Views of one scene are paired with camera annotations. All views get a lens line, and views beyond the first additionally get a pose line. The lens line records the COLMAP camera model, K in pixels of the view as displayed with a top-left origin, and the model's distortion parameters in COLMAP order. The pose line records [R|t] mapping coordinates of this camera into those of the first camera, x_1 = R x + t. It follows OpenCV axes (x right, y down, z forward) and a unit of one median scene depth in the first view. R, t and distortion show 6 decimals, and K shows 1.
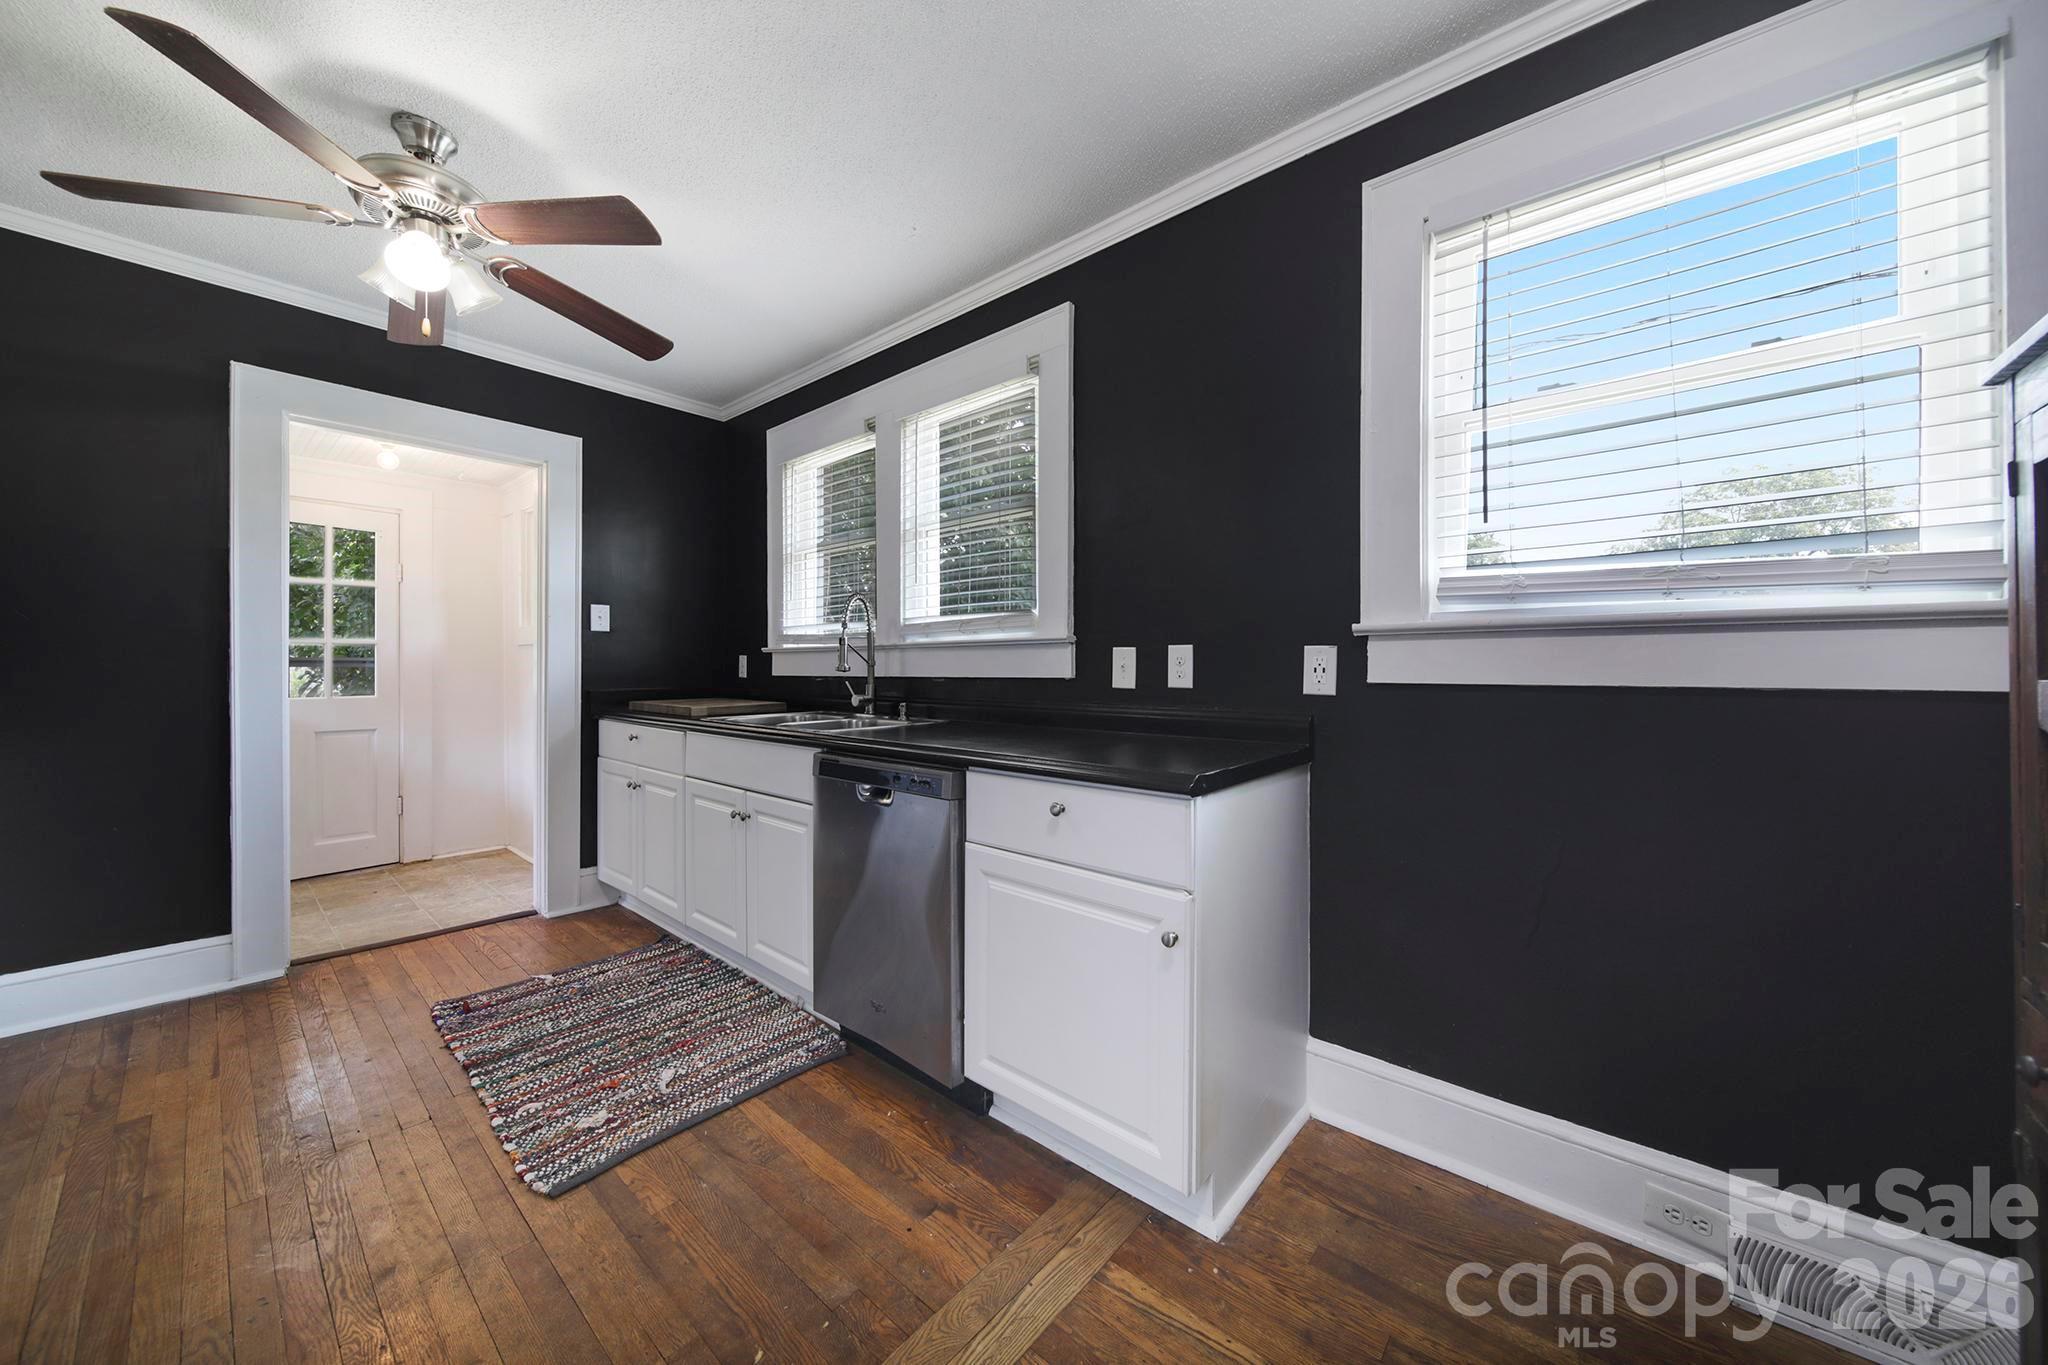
lens RADIAL K [[714.9, 0, 1025.7], [0, 714.9, 669.1], [0, 0, 1]] dist [-0.000033, -0.004173]
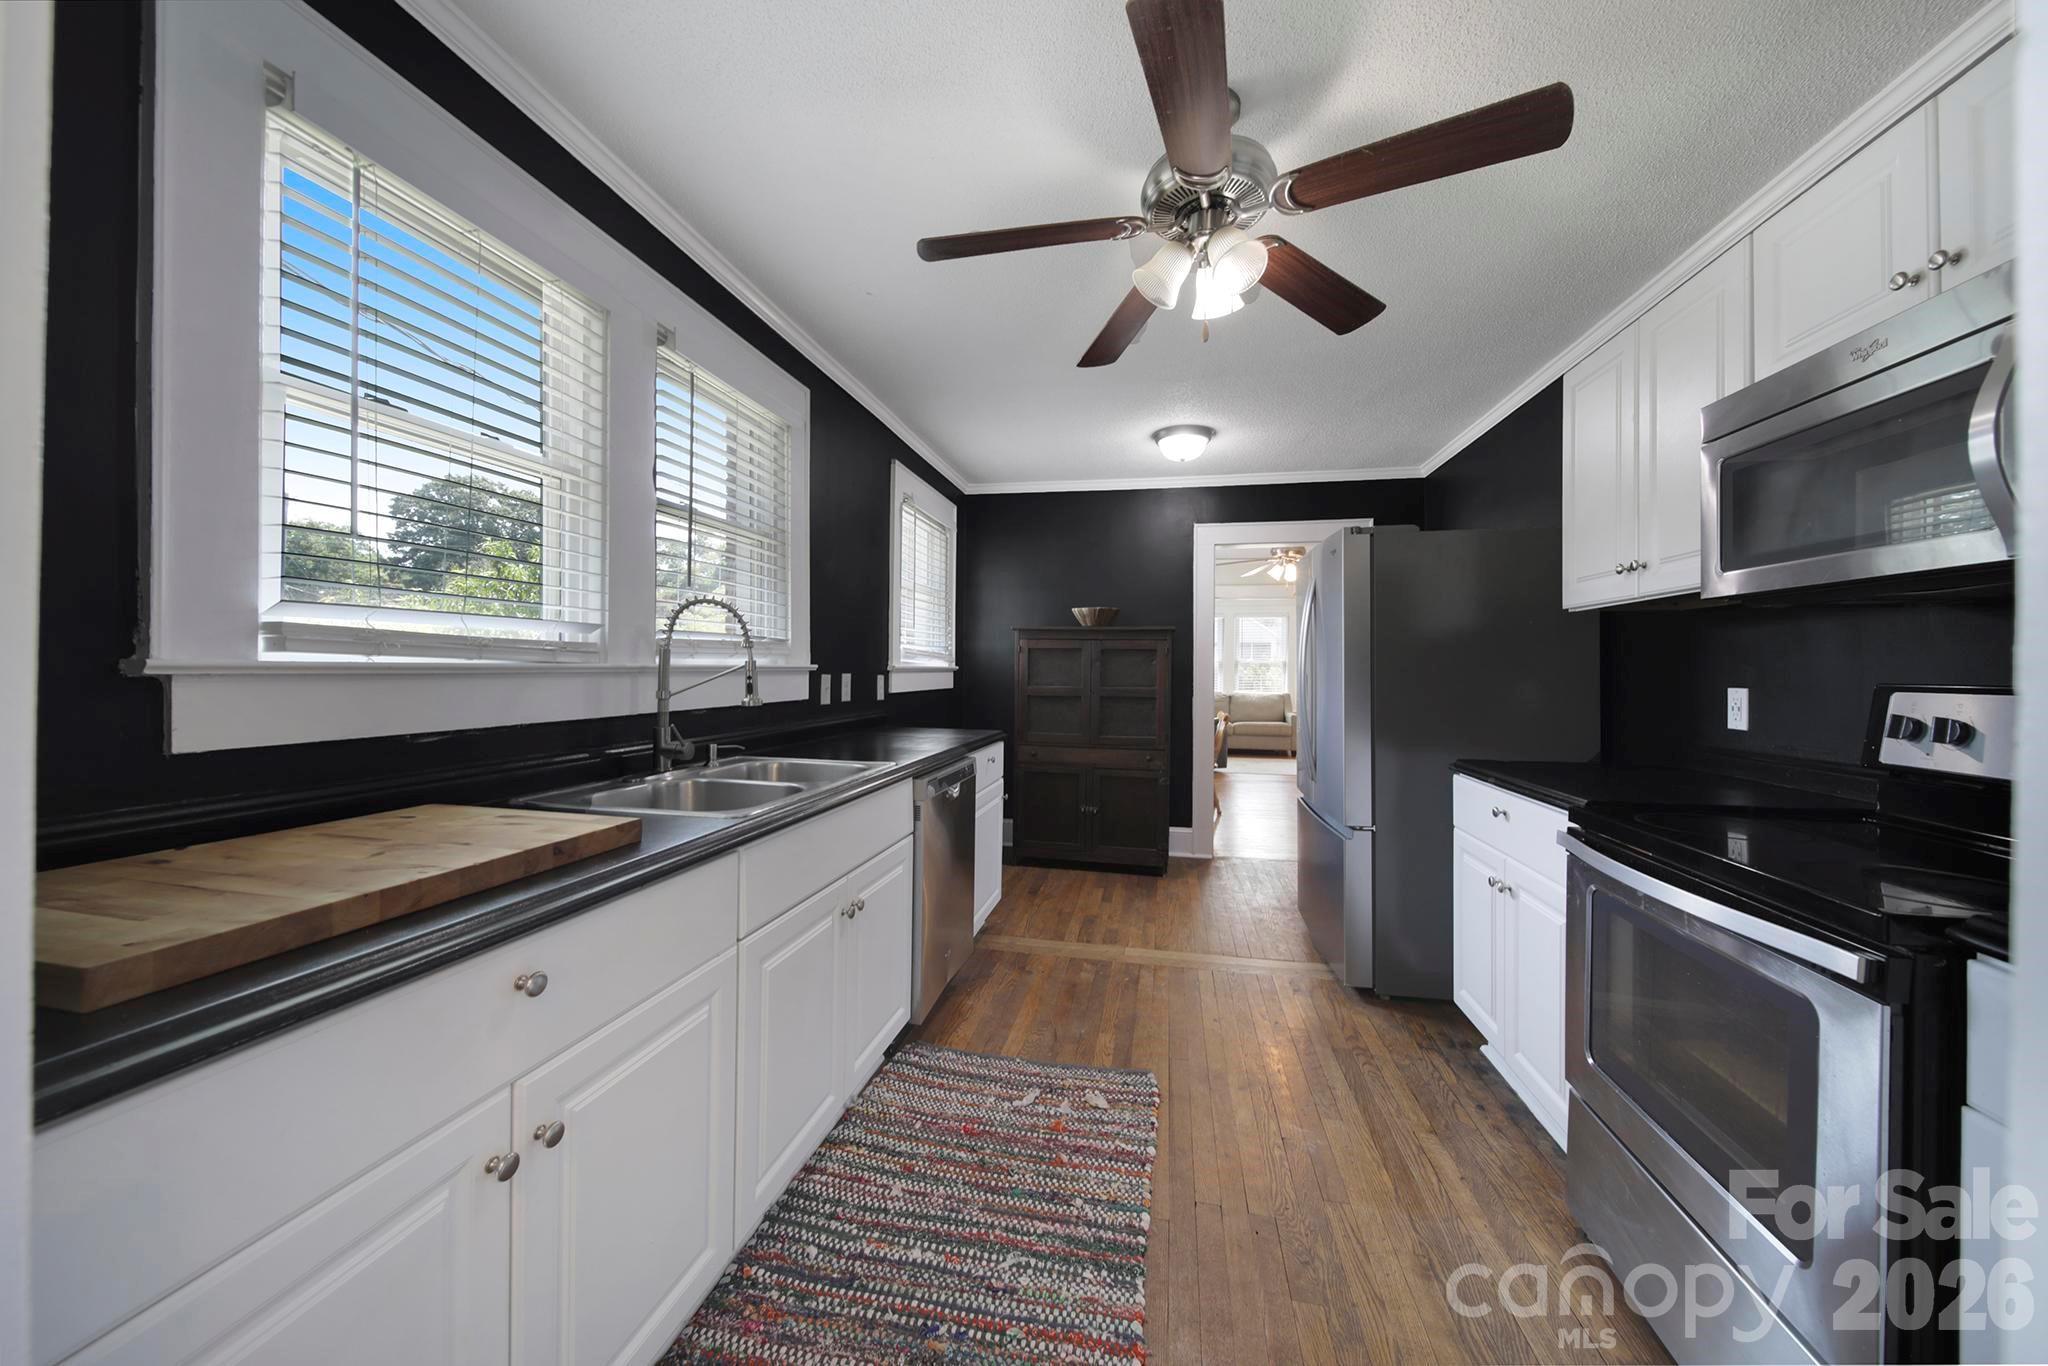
lens RADIAL K [[718.0, 0, 1024.6], [0, 718.0, 673.9], [0, 0, 1]] dist [-0.001788, -0.000315]
pose [[-0.488928, -0.011620, 0.872247, -1.202345], [-0.009406, 0.999923, 0.008048, -0.044262], [-0.872273, -0.004270, -0.489000, 1.297076]]
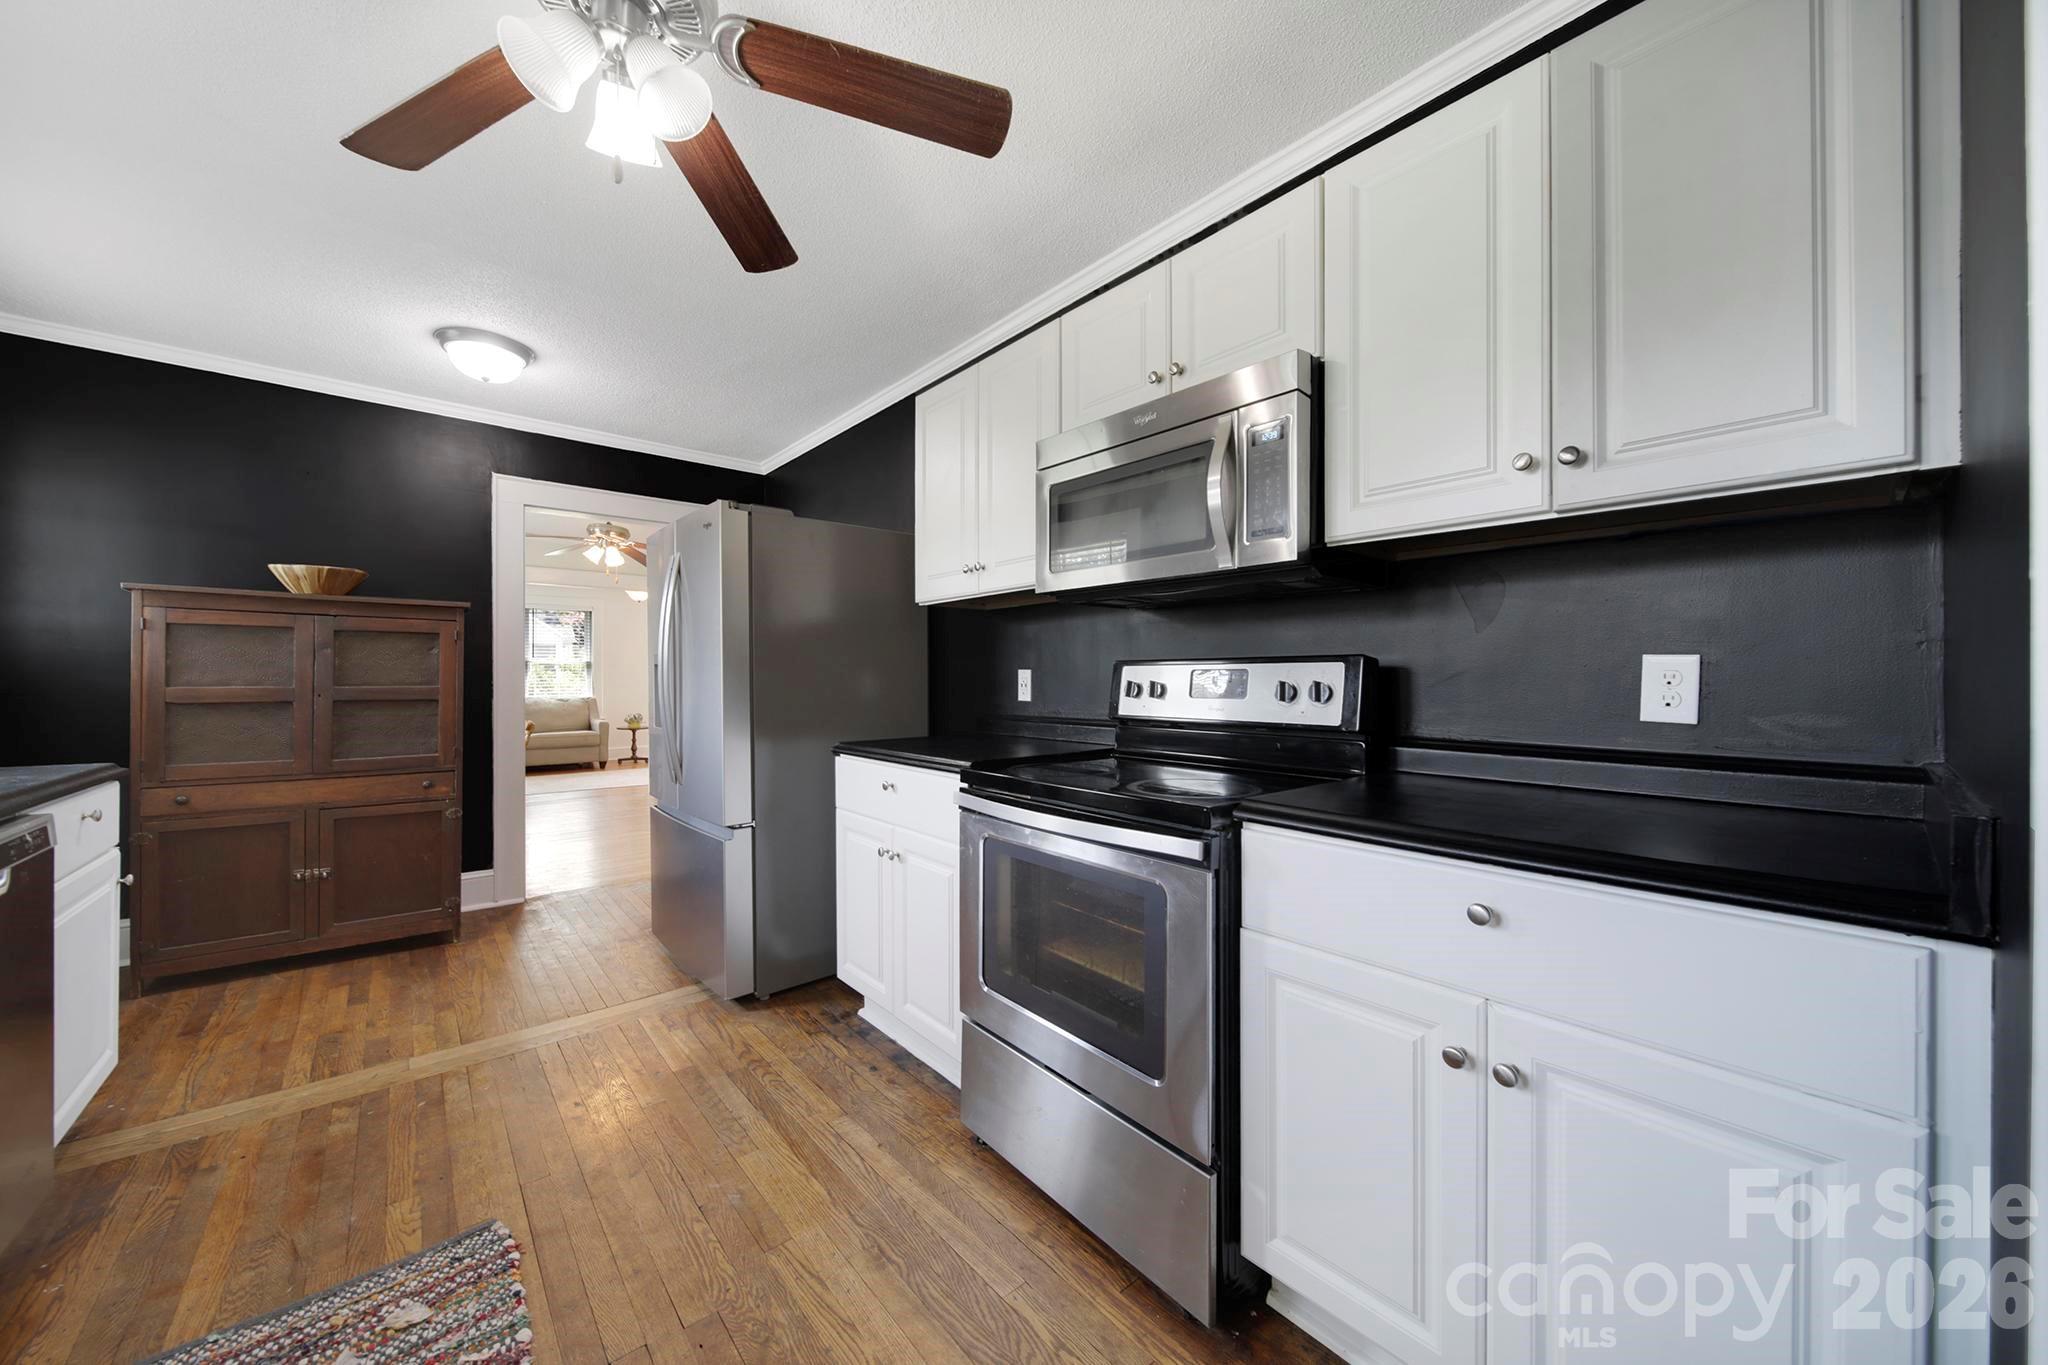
lens RADIAL K [[722.6, 0, 1024.0], [0, 722.6, 682.5], [0, 0, 1]] dist [-0.007766, -0.000209]
pose [[-0.989014, -0.003872, 0.147771, -1.038980], [-0.003076, 0.999980, 0.005615, -0.014263], [-0.147789, 0.005099, -0.989006, 1.265172]]
